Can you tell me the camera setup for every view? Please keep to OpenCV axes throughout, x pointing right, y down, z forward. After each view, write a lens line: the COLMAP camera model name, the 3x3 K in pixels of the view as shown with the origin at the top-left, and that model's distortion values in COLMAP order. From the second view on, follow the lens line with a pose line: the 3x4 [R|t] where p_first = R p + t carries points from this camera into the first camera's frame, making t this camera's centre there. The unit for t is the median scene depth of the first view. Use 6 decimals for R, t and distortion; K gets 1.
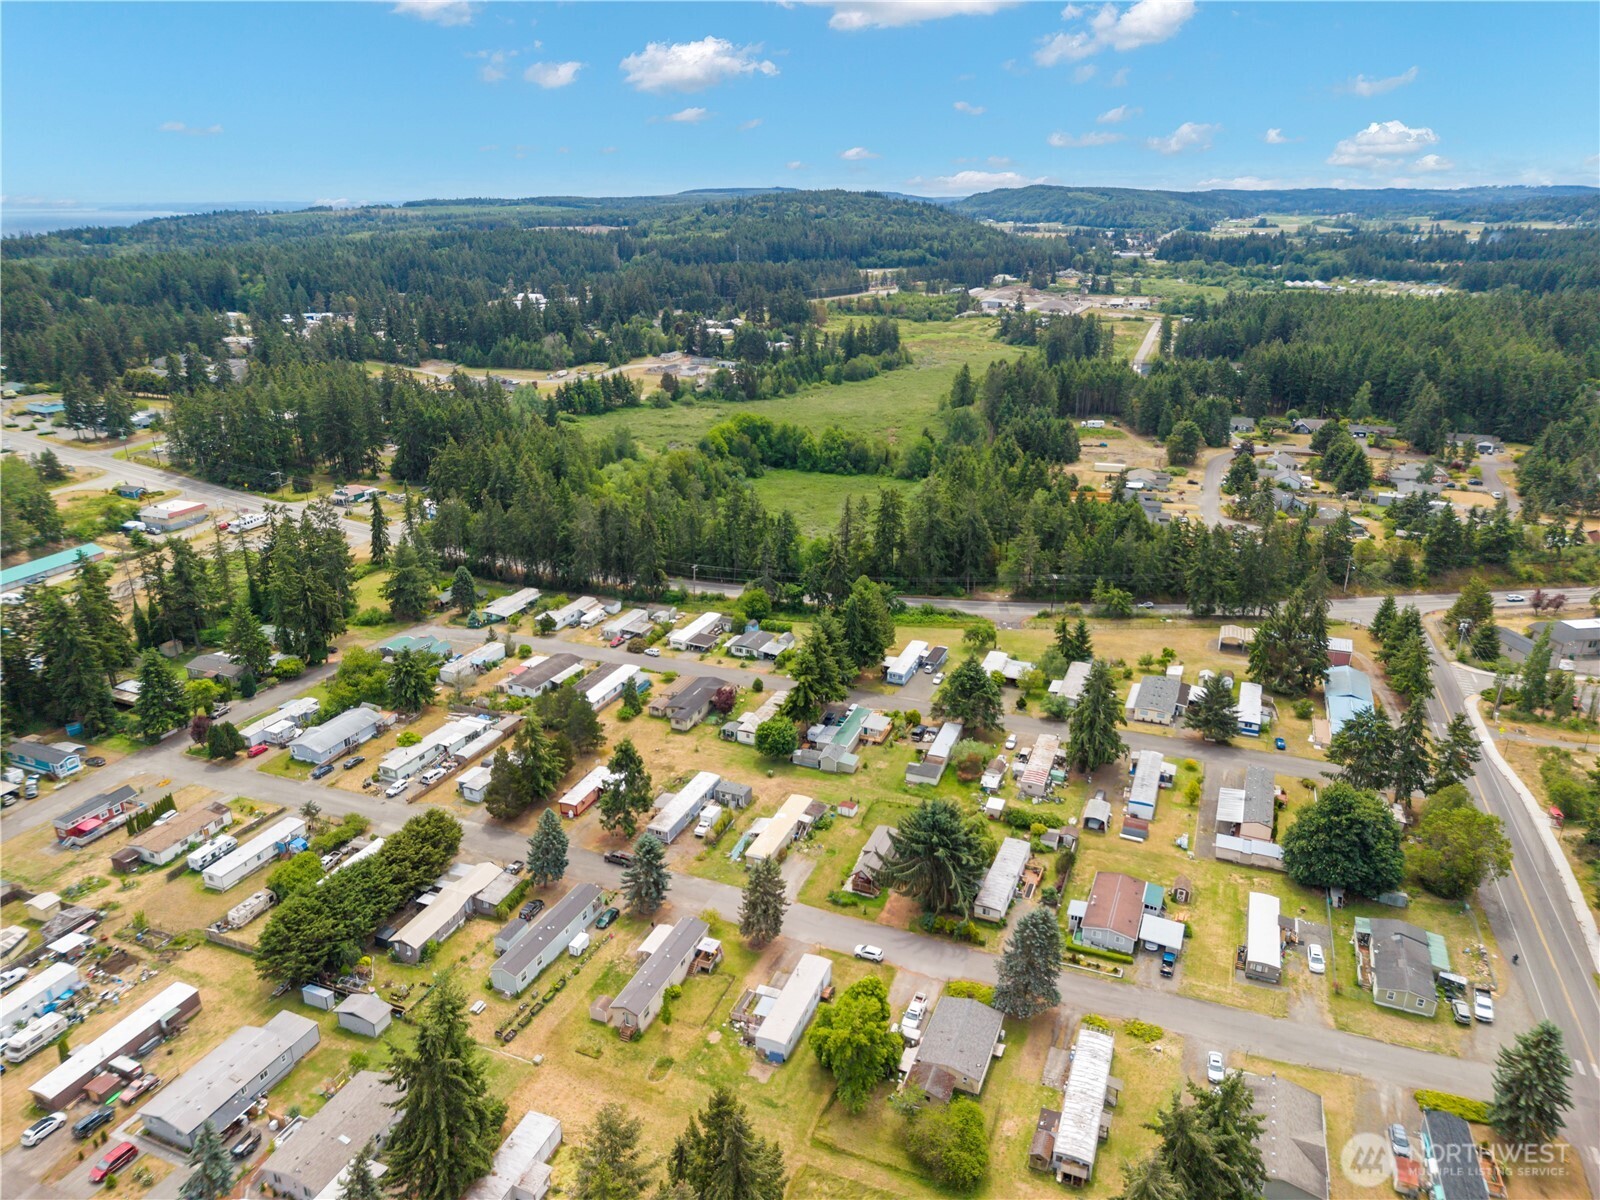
lens RADIAL K [[1066.1, 0, 803.7], [0, 1066.1, 601.7], [0, 0, 1]] dist [0.014838, -0.002509]
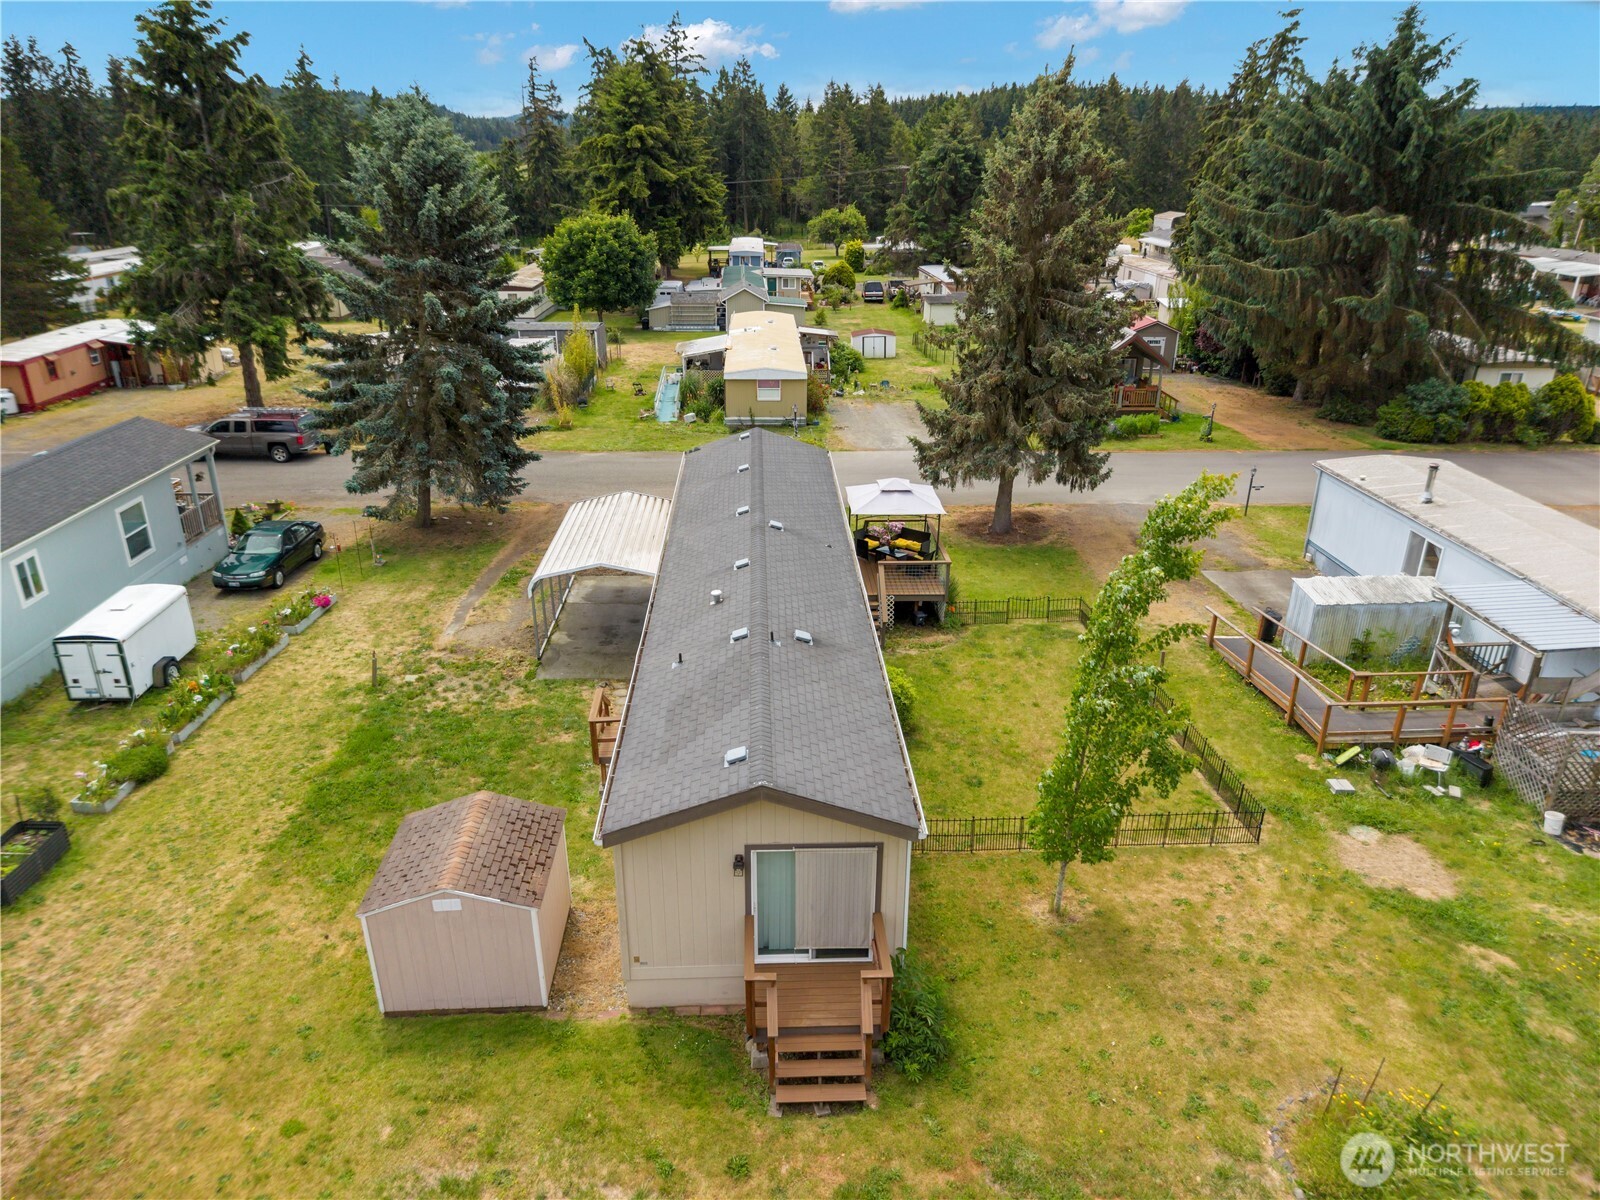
lens RADIAL K [[1066.1, 0, 803.7], [0, 1066.1, 601.7], [0, 0, 1]] dist [0.014838, -0.002509]
pose [[0.910575, -0.160664, 0.380842, -0.182508], [0.137583, 0.986638, 0.087276, 0.323448], [-0.389775, -0.027074, 0.920512, 0.829490]]
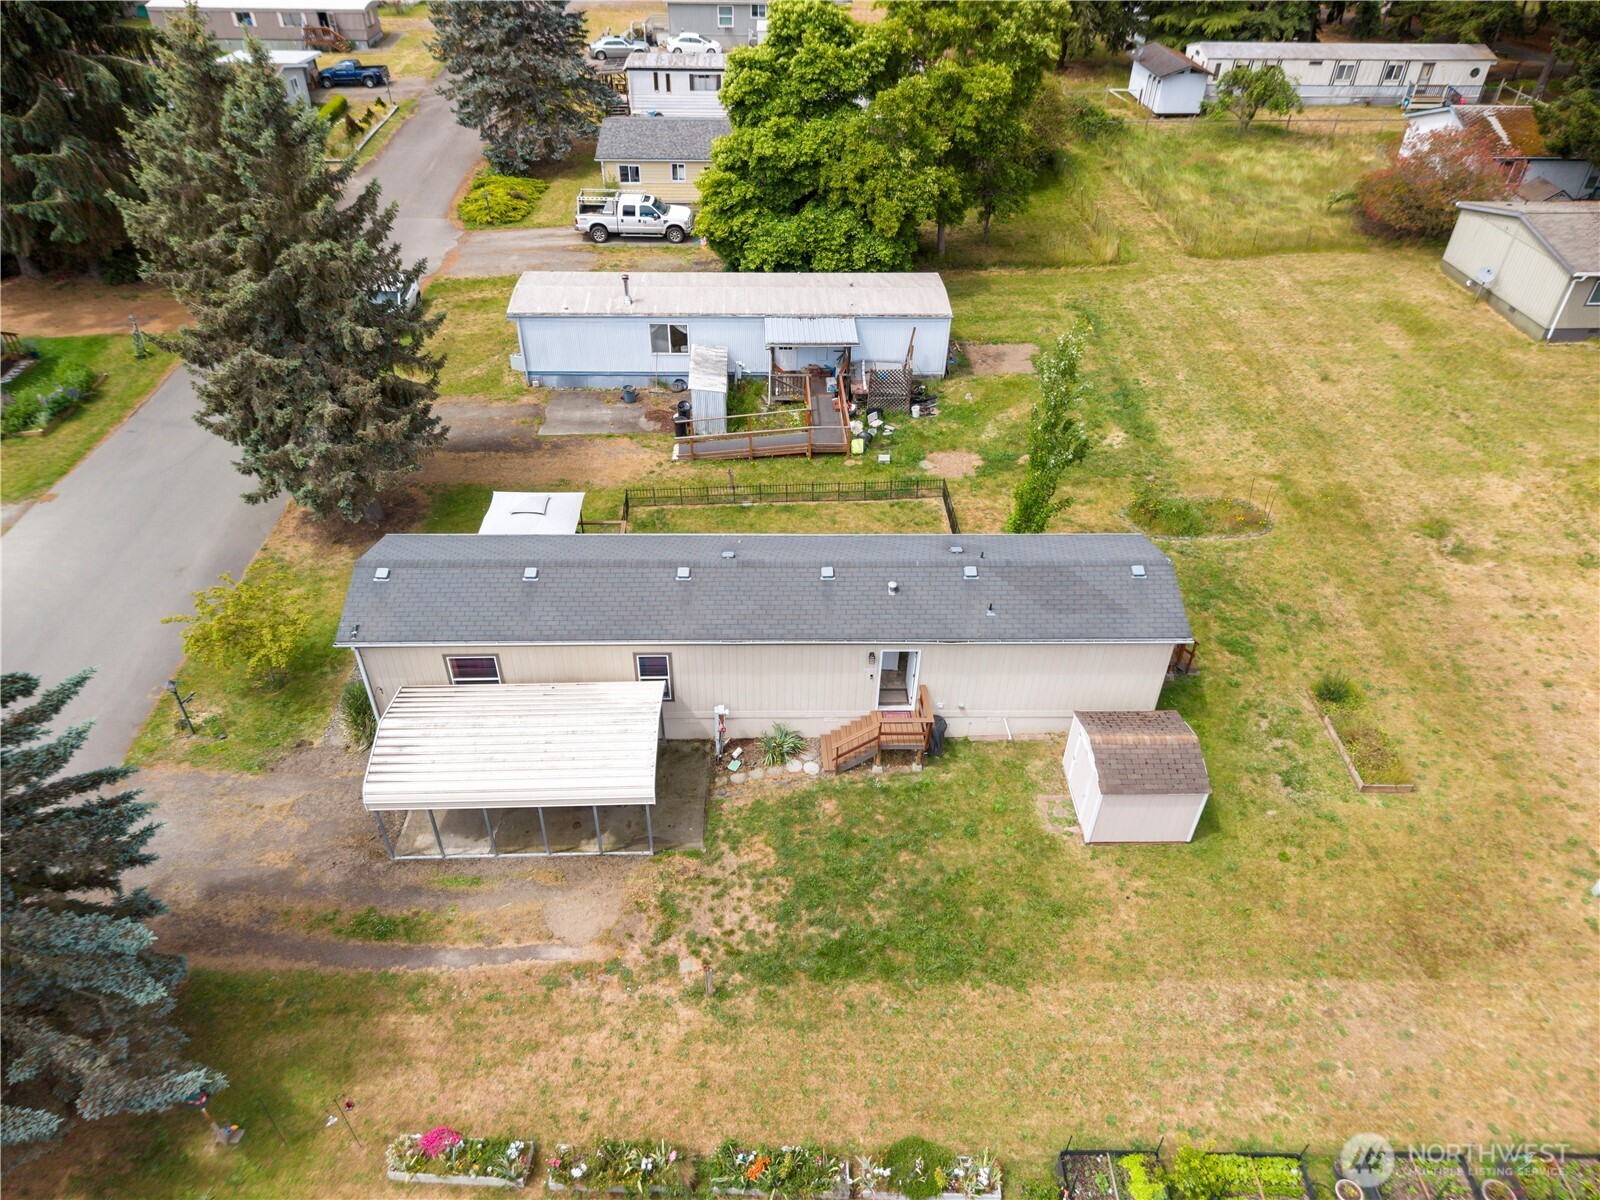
lens RADIAL K [[1066.1, 0, 803.7], [0, 1066.1, 601.7], [0, 0, 1]] dist [0.014838, -0.002509]
pose [[-0.398770, -0.575949, 0.713629, -0.256328], [0.288234, 0.660025, 0.693749, 0.215394], [-0.870577, 0.482338, -0.097190, 0.985283]]
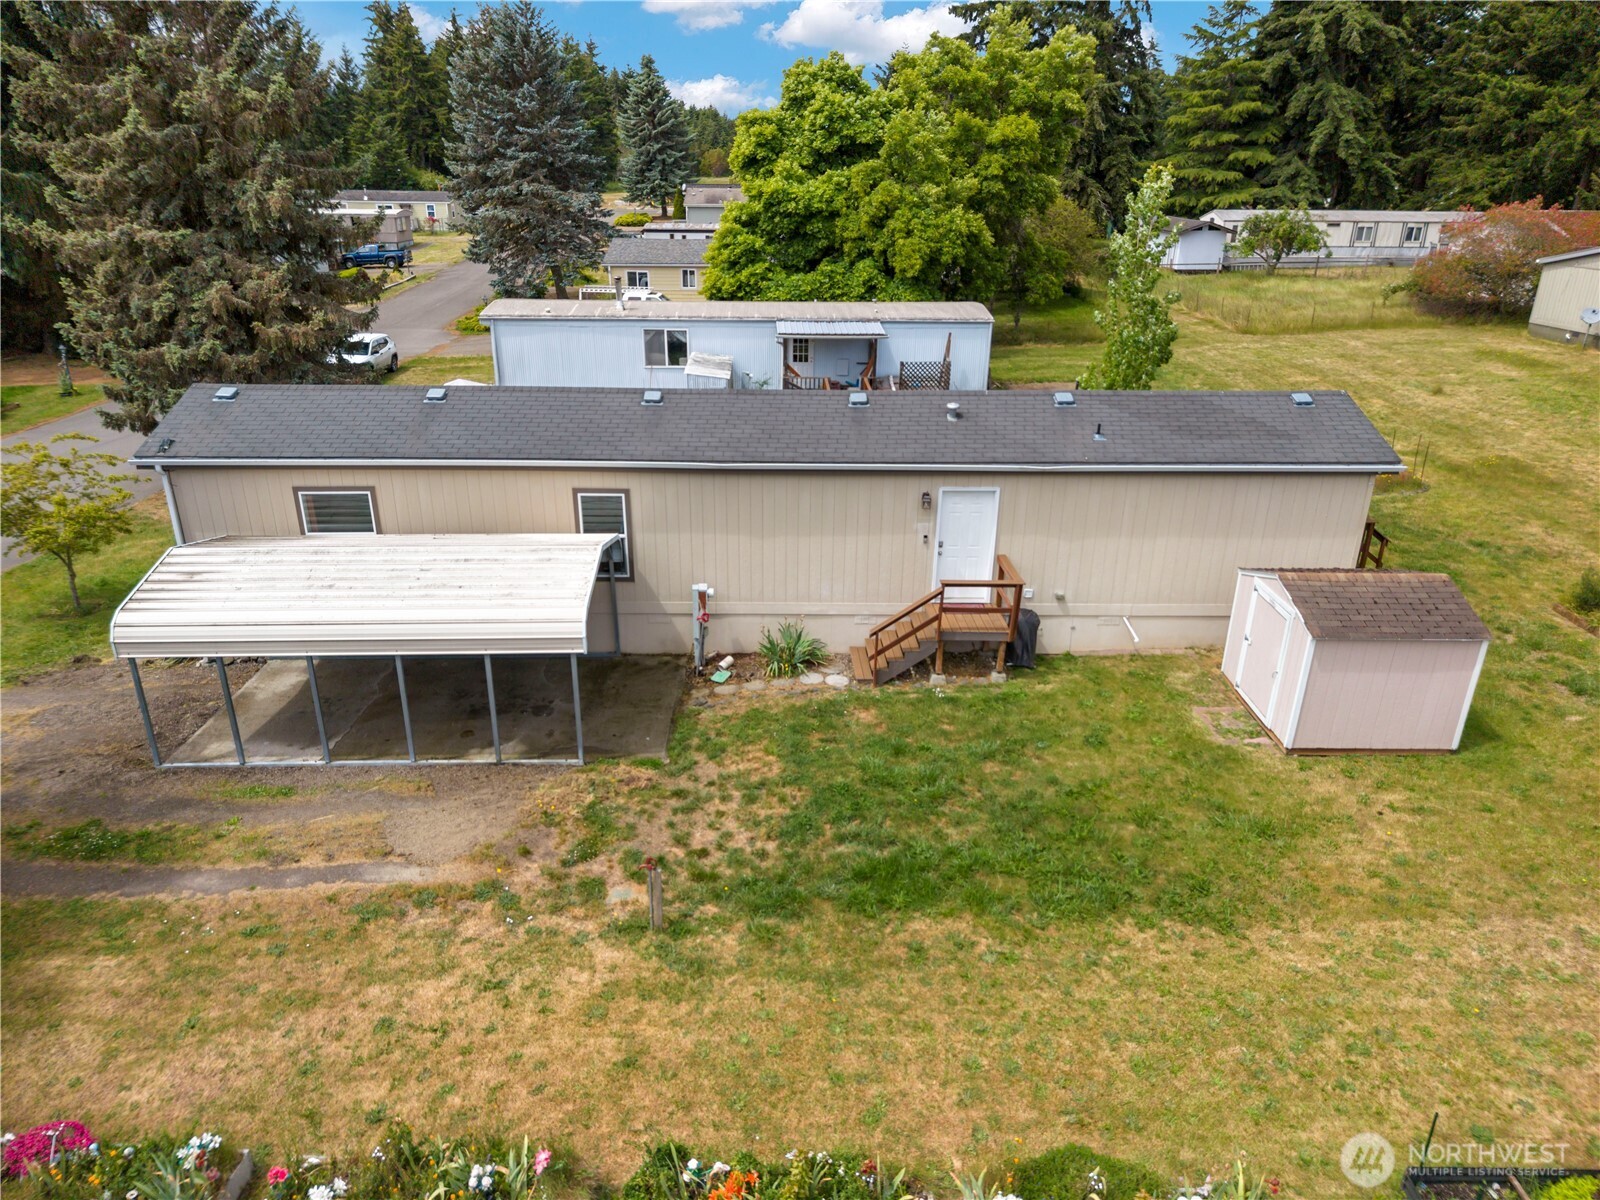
lens RADIAL K [[1066.1, 0, 803.7], [0, 1066.1, 601.7], [0, 0, 1]] dist [0.014838, -0.002509]
pose [[-0.387388, -0.361188, 0.848218, -0.241398], [0.297750, 0.821736, 0.485896, 0.289088], [-0.872511, 0.440787, -0.210787, 1.003608]]
